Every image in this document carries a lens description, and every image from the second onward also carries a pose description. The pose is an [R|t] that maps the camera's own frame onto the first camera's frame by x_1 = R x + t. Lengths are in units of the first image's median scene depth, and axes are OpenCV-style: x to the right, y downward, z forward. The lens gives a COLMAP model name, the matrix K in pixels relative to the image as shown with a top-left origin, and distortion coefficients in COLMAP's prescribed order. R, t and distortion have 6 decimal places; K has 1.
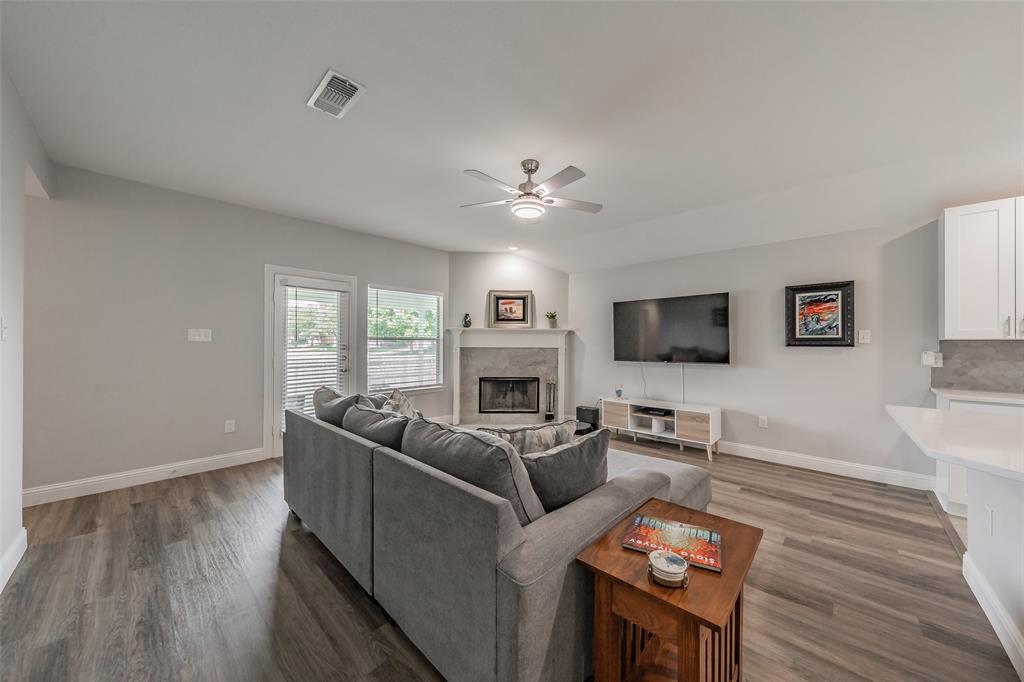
lens RADIAL K [[360.2, 0, 513.7], [0, 360.2, 341.7], [0, 0, 1]] dist [-0.004573, 0.001222]
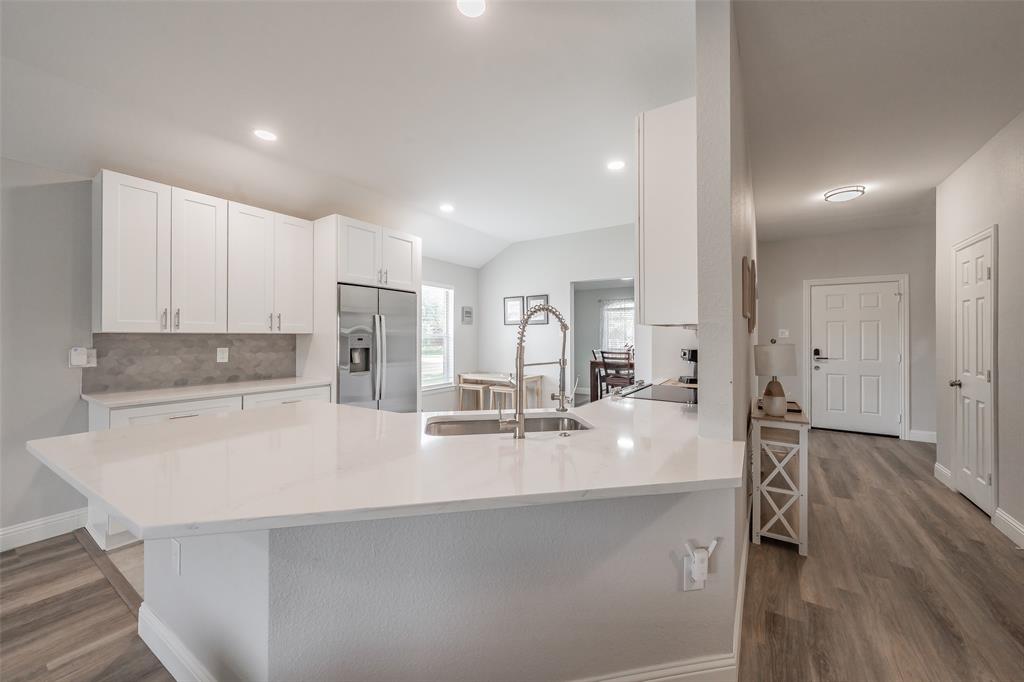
lens RADIAL K [[377.4, 0, 518.0], [0, 377.4, 334.4], [0, 0, 1]] dist [-0.002708, 0.000298]
pose [[-0.178619, 0.003921, 0.983910, 0.112536], [-0.001955, 0.999989, -0.004340, 0.000033], [-0.983916, -0.002699, -0.178609, 0.126408]]
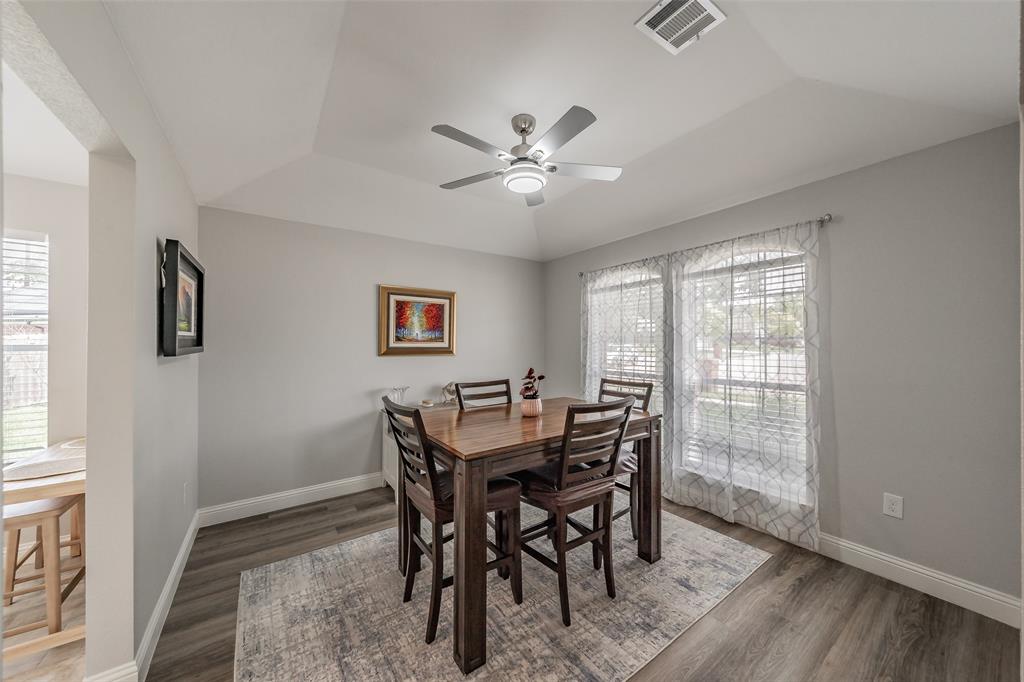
lens RADIAL K [[360.2, 0, 530.2], [0, 360.2, 339.2], [0, 0, 1]] dist [-0.004573, 0.001222]
pose [[0.179545, 0.006837, 0.983726, 0.846498], [0.010978, 0.999900, -0.008953, -0.009074], [-0.983689, 0.012406, 0.179451, -0.517300]]
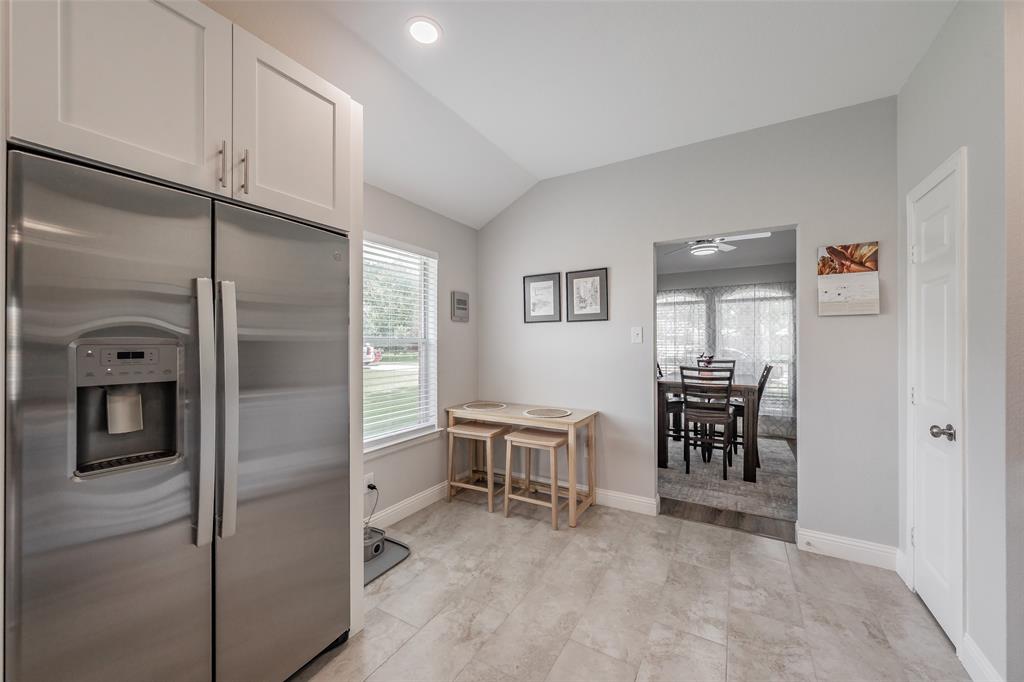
lens RADIAL K [[377.4, 0, 518.5], [0, 377.4, 341.4], [0, 0, 1]] dist [-0.002708, 0.000298]
pose [[-0.235716, -0.000016, 0.971822, 0.574924], [0.000847, 1.000000, 0.000222, -0.000738], [-0.971822, 0.000875, -0.235716, 0.130011]]
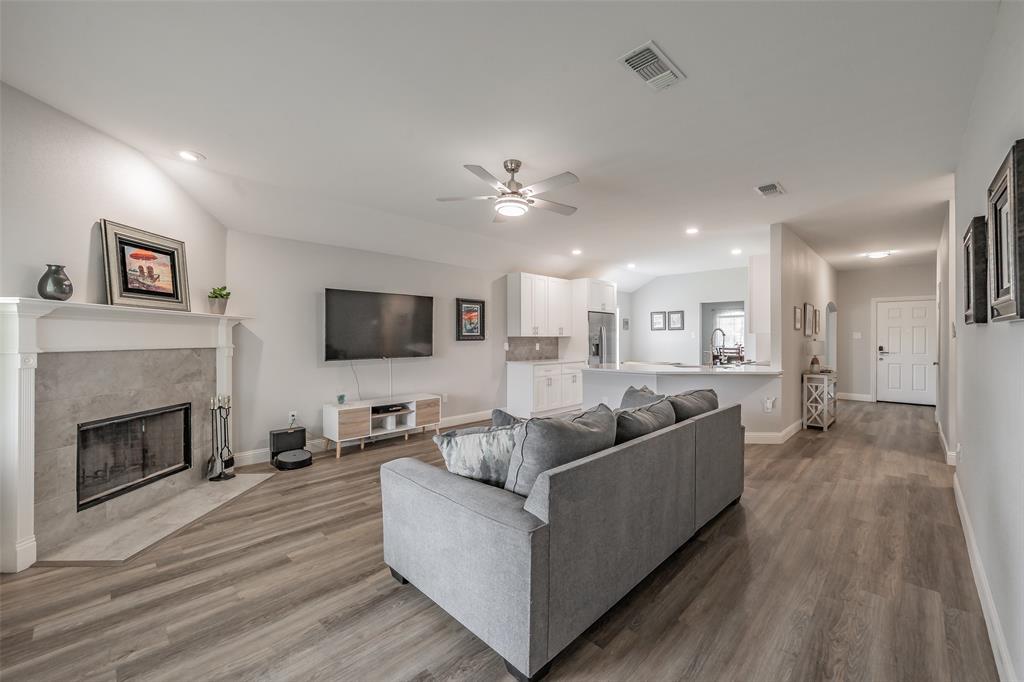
lens RADIAL K [[423.0, 0, 520.9], [0, 423.0, 341.4], [0, 0, 1]] dist [-0.000902, -0.000895]
pose [[-0.008689, -0.009838, 0.999914, -0.644187], [-0.000546, 0.999951, 0.009834, -0.000683], [-0.999962, -0.000460, -0.008694, 0.552415]]
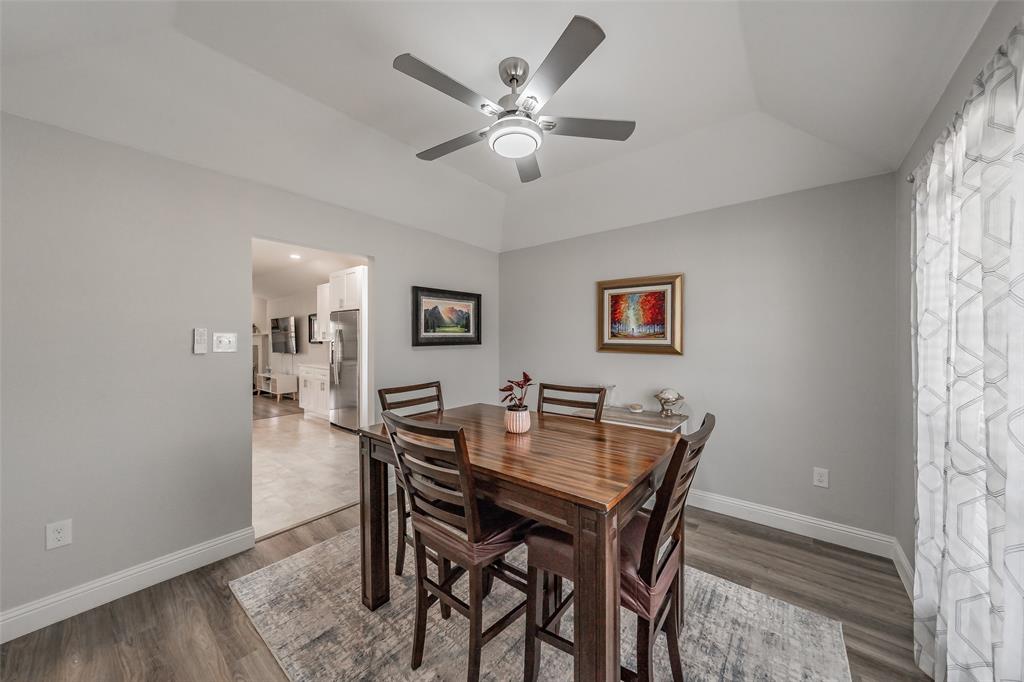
lens RADIAL K [[360.2, 0, 503.4], [0, 360.2, 334.8], [0, 0, 1]] dist [-0.004573, 0.001222]
pose [[0.997582, -0.006450, 0.069194, 1.240044], [0.006562, 0.999978, -0.001390, -0.019133], [-0.069184, 0.001841, 0.997602, -0.790201]]
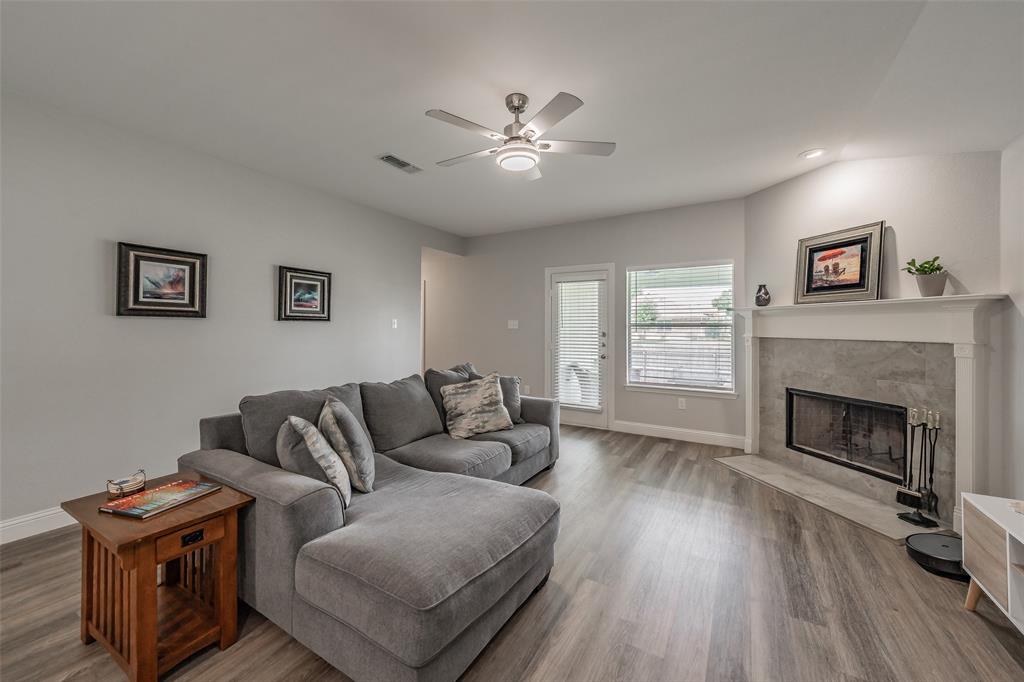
lens RADIAL K [[377.4, 0, 515.5], [0, 377.4, 325.4], [0, 0, 1]] dist [-0.002708, 0.000298]
pose [[0.218622, -0.010321, -0.975755, 0.471867], [-0.002695, 0.999934, -0.011181, 0.003232], [0.975806, 0.005074, 0.218579, 0.461536]]
